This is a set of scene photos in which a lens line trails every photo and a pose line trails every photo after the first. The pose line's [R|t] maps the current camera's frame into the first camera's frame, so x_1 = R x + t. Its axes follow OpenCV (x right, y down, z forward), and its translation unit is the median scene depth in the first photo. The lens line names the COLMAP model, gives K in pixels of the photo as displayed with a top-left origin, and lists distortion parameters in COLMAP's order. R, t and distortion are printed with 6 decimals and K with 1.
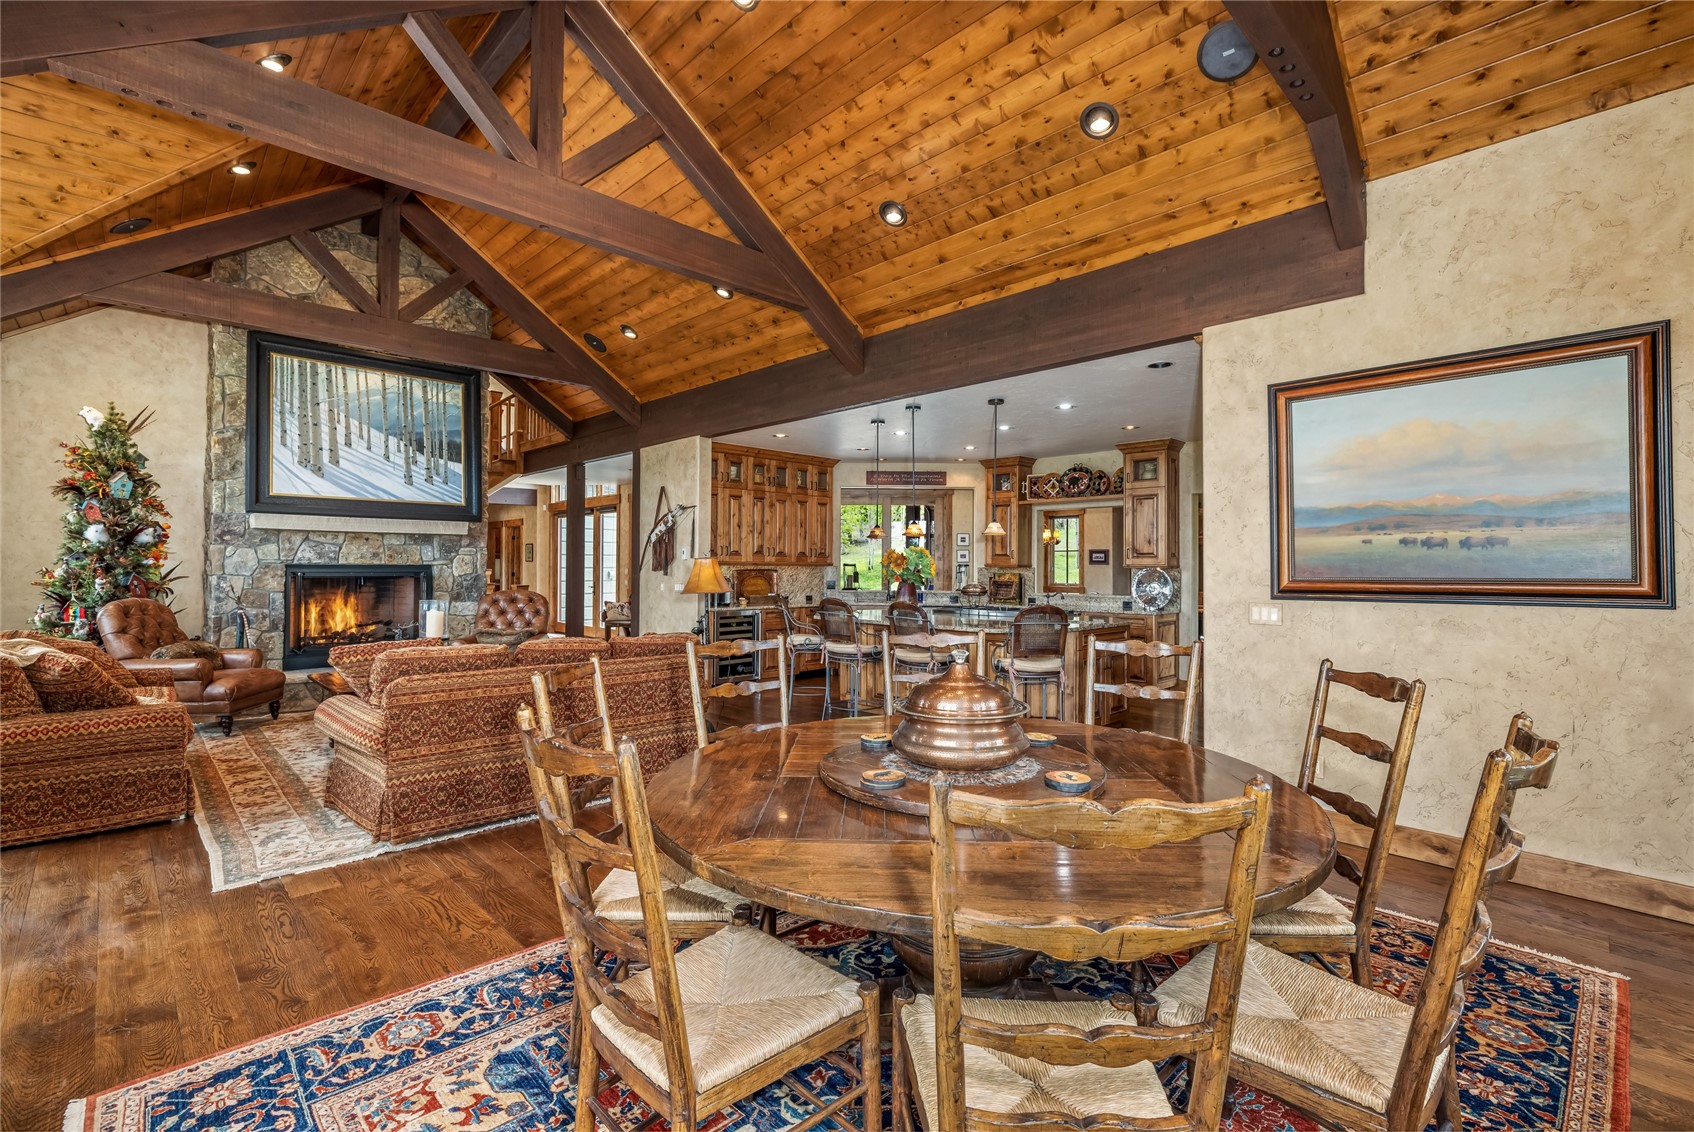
lens RADIAL K [[765.4, 0, 844.4], [0, 765.4, 548.6], [0, 0, 1]] dist [-0.001202, 0.000912]
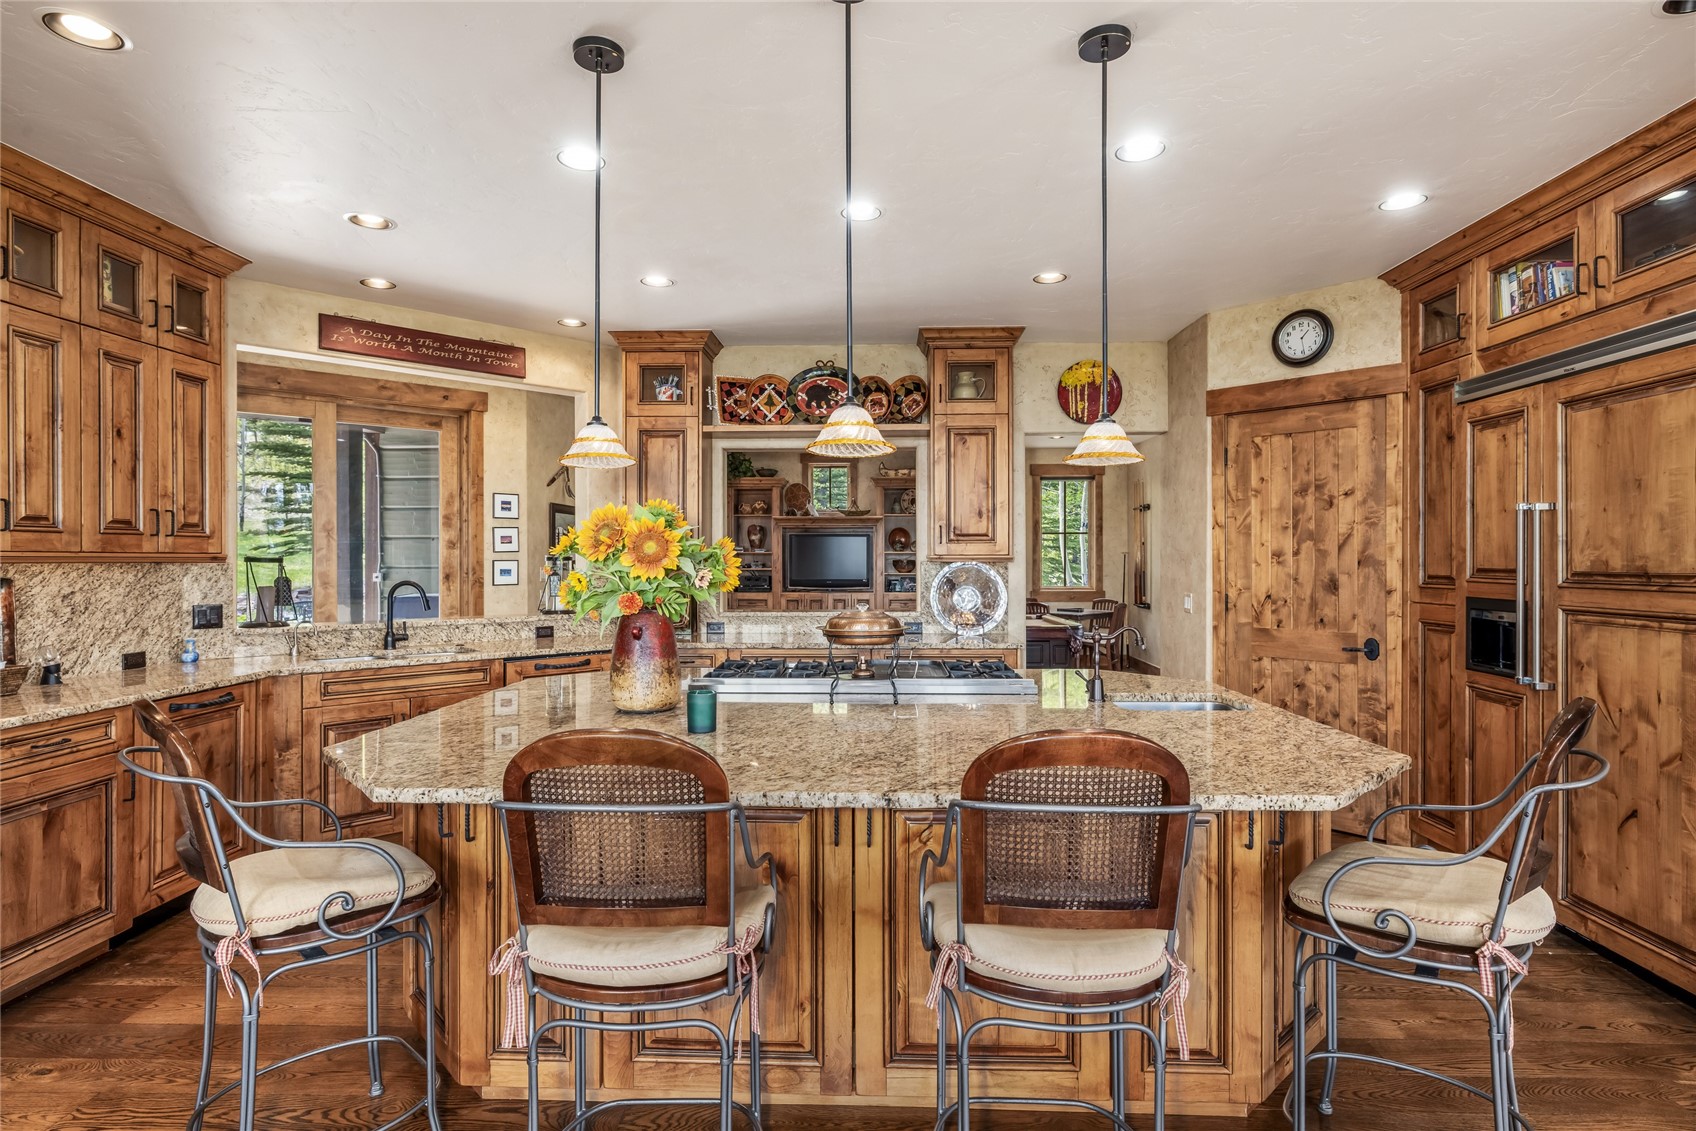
lens RADIAL K [[859.6, 0, 843.9], [0, 859.6, 558.3], [0, 0, 1]] dist [-0.001679, 0.001121]
pose [[0.722935, -0.007360, 0.690877, -0.100041], [-0.009183, 0.999753, 0.020260, 0.012363], [-0.690855, -0.020991, 0.722688, 0.641681]]
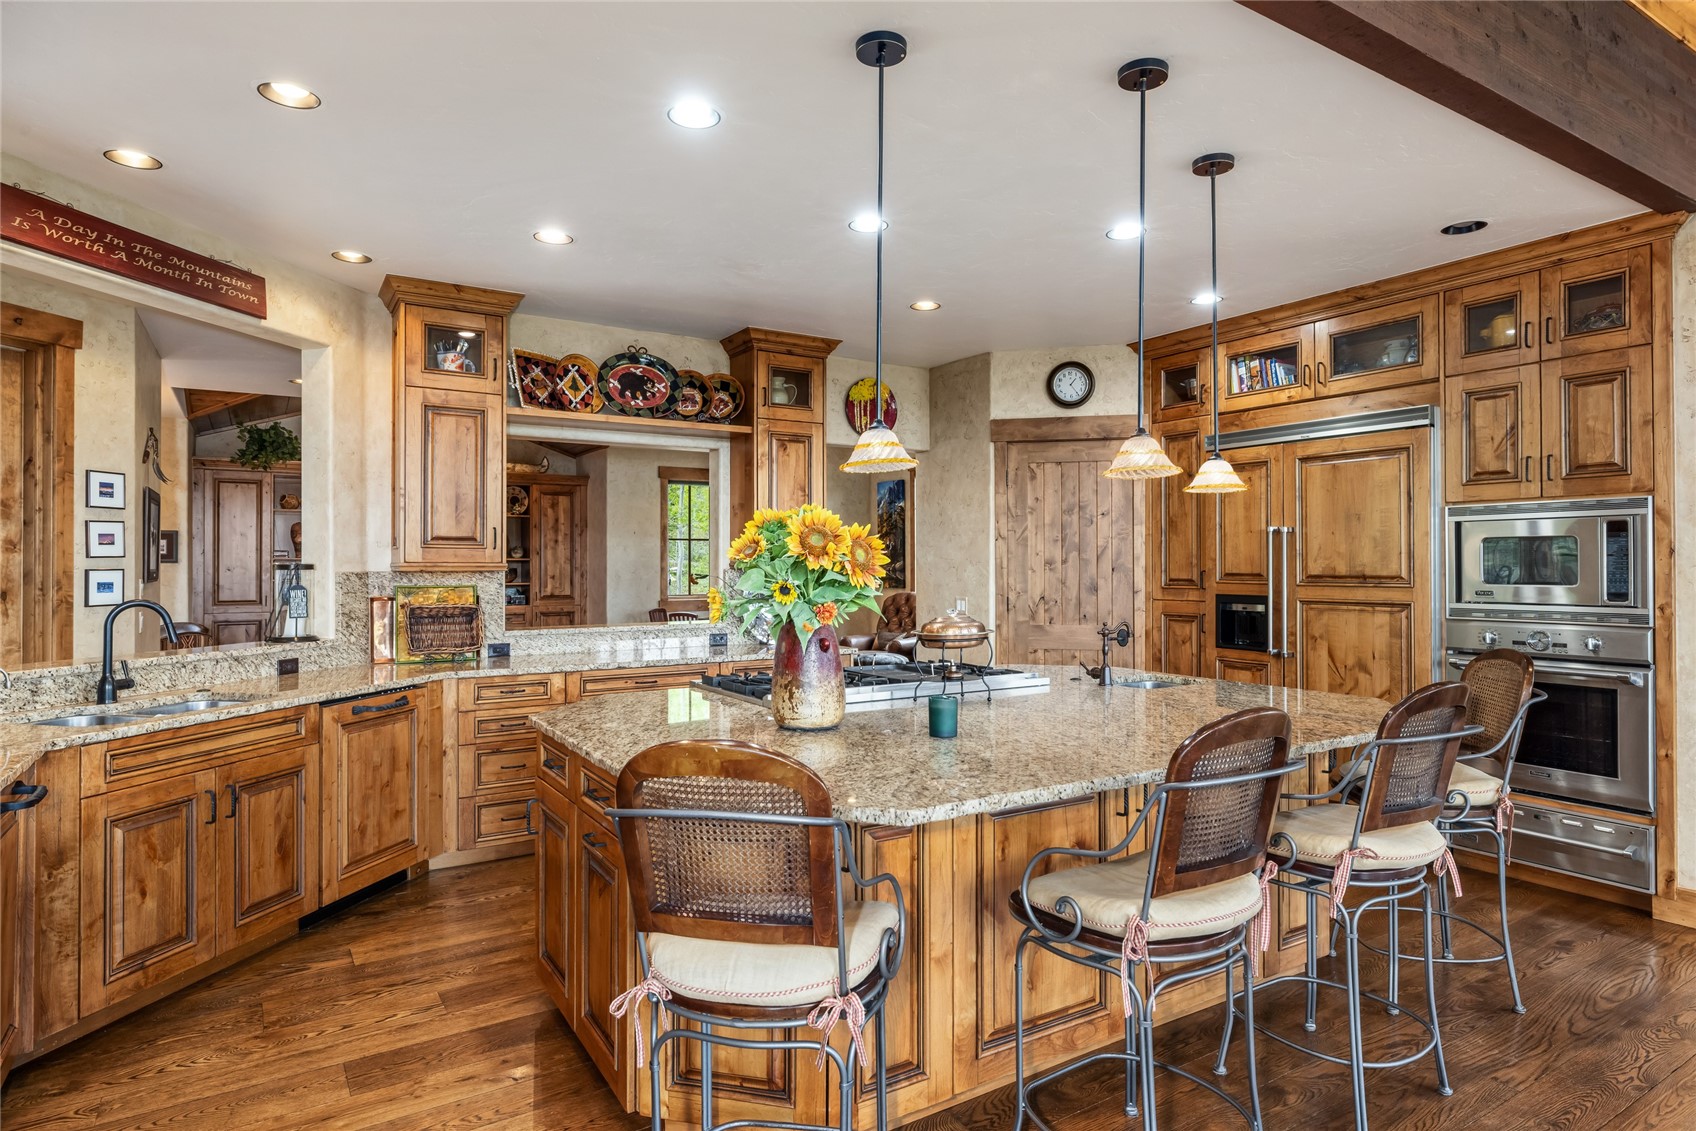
lens RADIAL K [[948.2, 0, 844.6], [0, 948.2, 554.5], [0, 0, 1]] dist [0.004606, 0.001039]
pose [[0.212440, 0.004248, 0.977165, -0.263267], [-0.018234, 0.999834, -0.000383, 0.015470], [-0.977004, -0.017737, 0.212482, 0.850181]]
